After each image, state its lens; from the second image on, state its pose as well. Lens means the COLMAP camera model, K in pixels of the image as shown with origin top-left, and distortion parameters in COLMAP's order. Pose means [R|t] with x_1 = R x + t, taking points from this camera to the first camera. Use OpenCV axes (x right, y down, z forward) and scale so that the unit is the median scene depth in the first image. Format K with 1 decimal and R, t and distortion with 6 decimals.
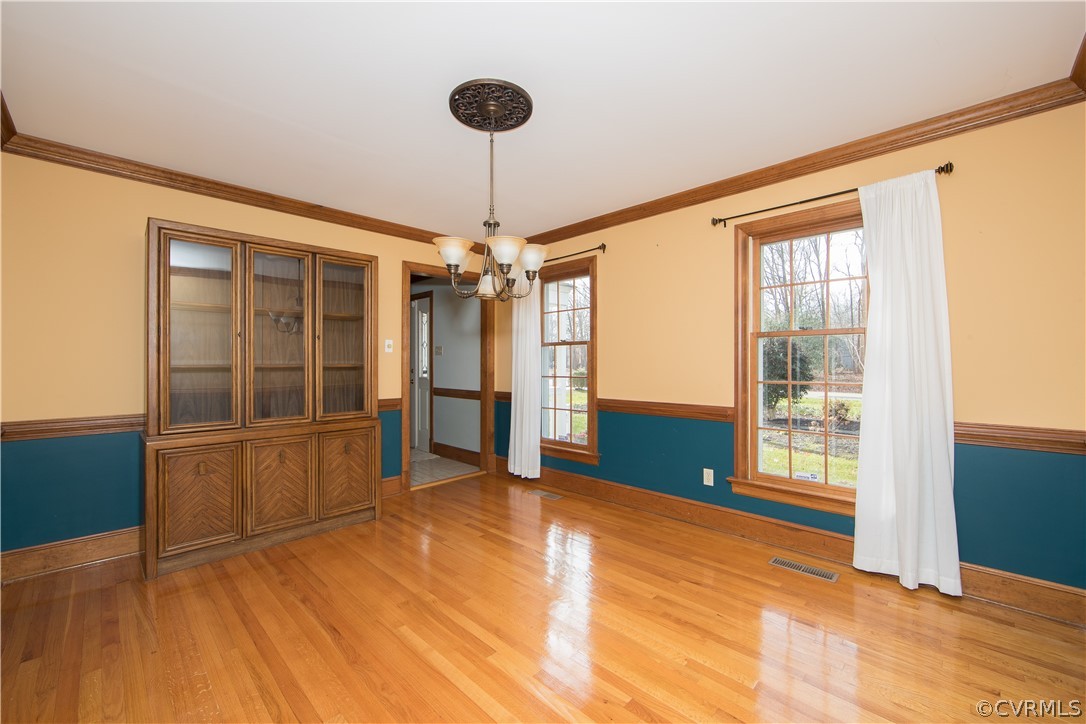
lens RADIAL K [[429.5, 0, 537.2], [0, 429.5, 362.0], [0, 0, 1]] dist [-0.007485, 0.001198]
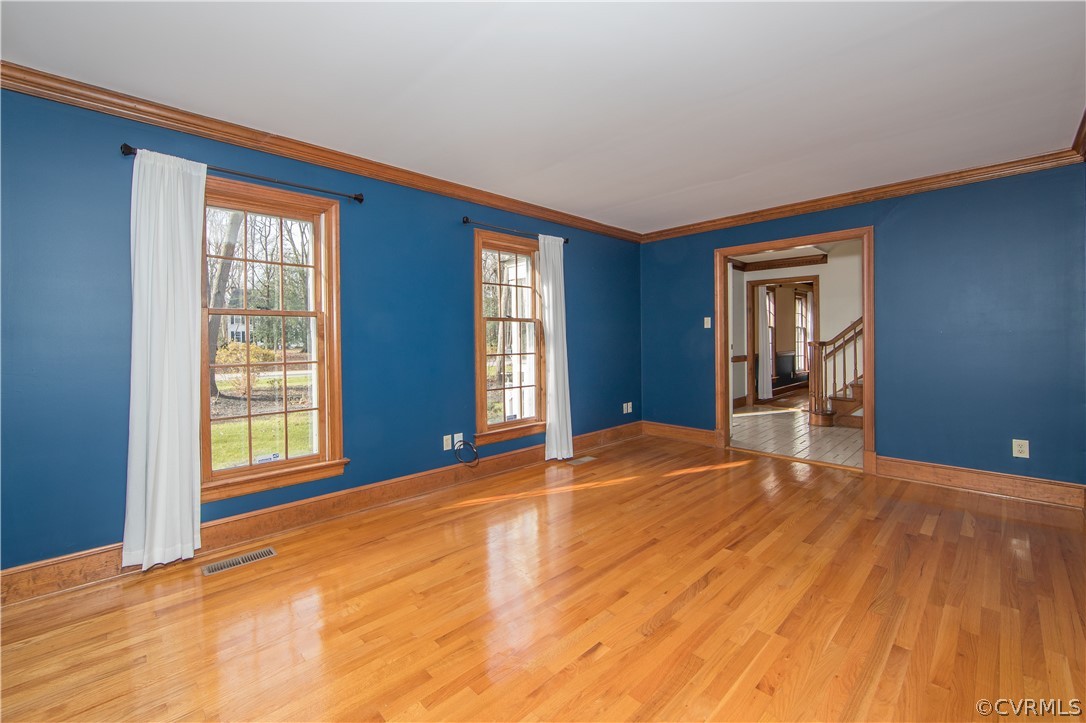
lens RADIAL K [[429.5, 0, 537.9], [0, 429.5, 340.7], [0, 0, 1]] dist [-0.007485, 0.001198]
pose [[0.058513, 0.000114, 0.998287, -0.591454], [0.007226, 0.999974, -0.000537, 0.002797], [-0.998260, 0.007245, 0.058511, 0.583462]]
